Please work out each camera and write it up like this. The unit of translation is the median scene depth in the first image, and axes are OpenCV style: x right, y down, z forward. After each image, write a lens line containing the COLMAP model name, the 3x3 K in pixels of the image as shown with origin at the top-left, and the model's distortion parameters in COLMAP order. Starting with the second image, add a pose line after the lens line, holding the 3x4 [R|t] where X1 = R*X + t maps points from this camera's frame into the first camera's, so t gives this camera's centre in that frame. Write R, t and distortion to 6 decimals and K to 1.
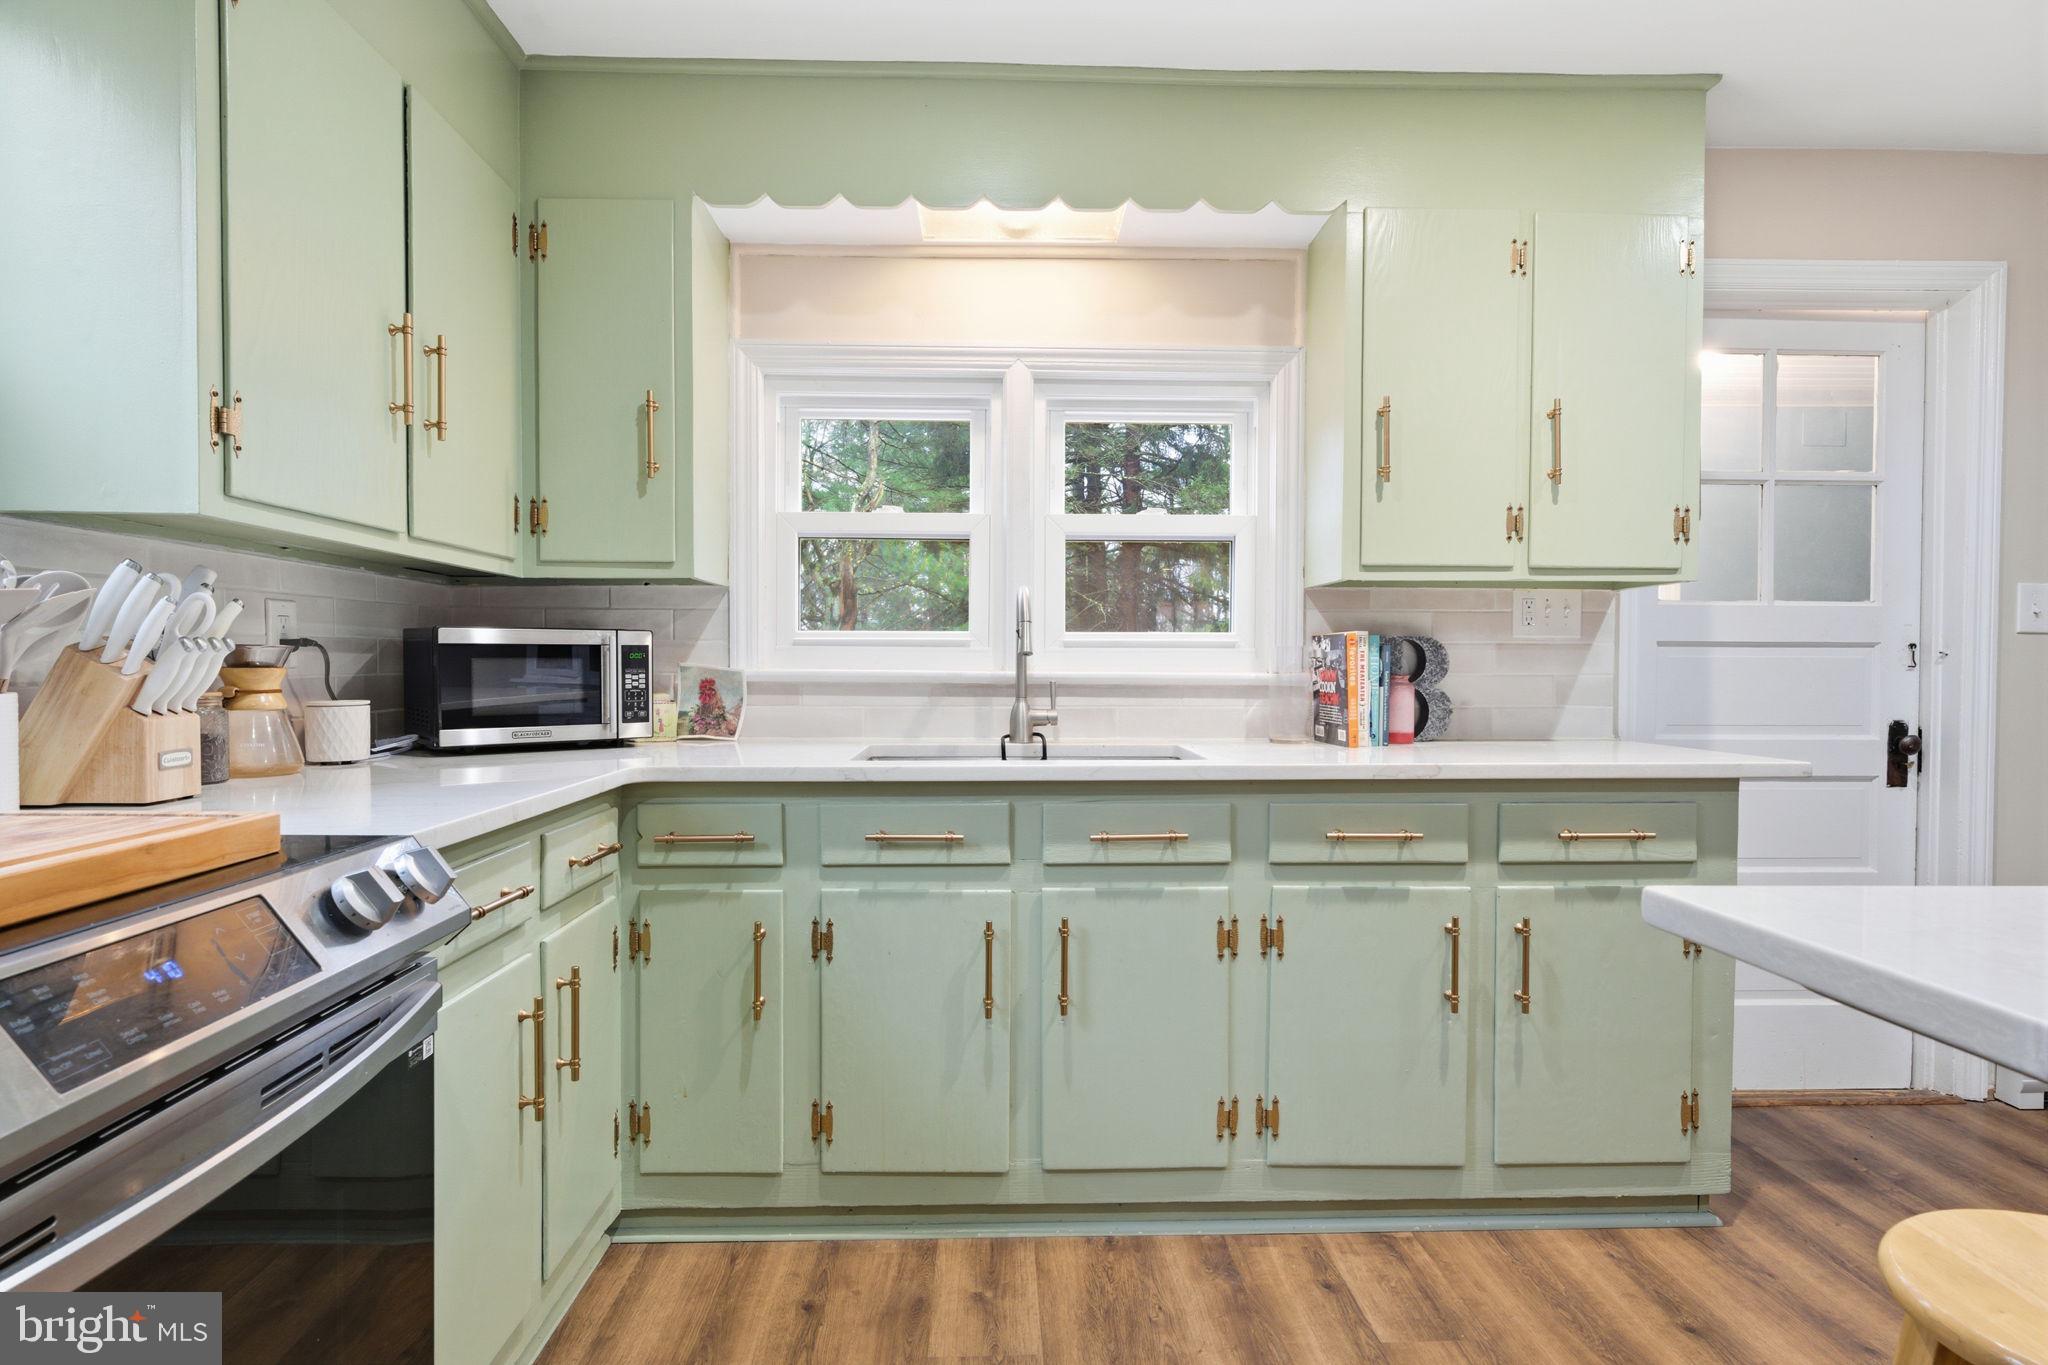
lens RADIAL K [[1078.0, 0, 1027.0], [0, 1078.0, 686.2], [0, 0, 1]] dist [-0.007490, 0.005098]
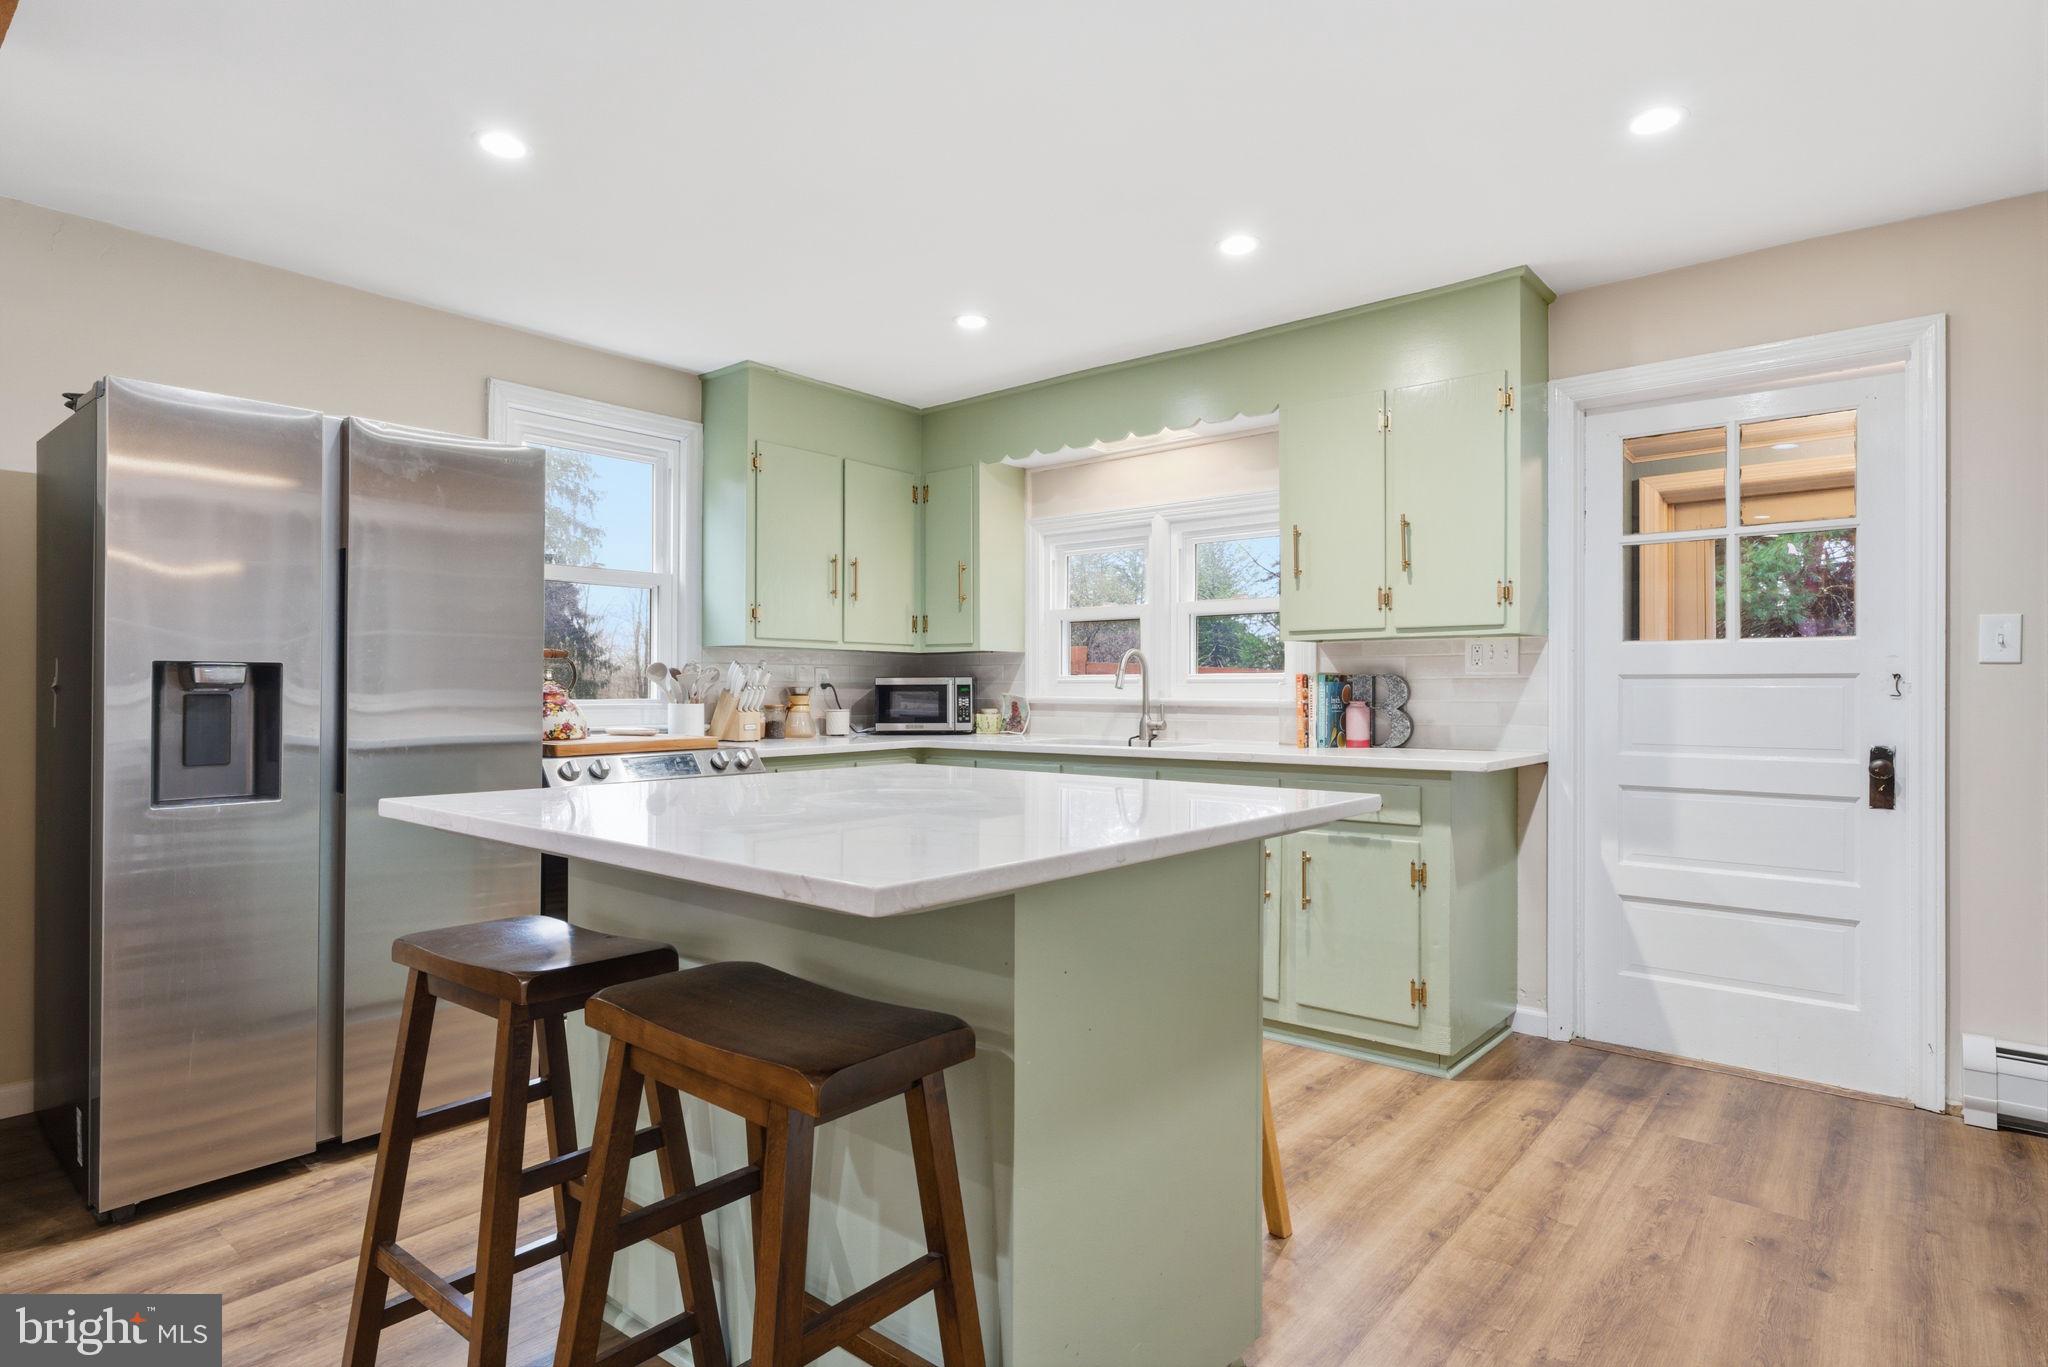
lens RADIAL K [[1078.0, 0, 1022.0], [0, 1078.0, 689.0], [0, 0, 1]] dist [-0.007490, 0.005098]
pose [[0.746896, -0.003147, -0.664933, 0.983163], [-0.011552, 0.999776, -0.017708, 0.004501], [0.664840, 0.020907, 0.746693, -0.402754]]
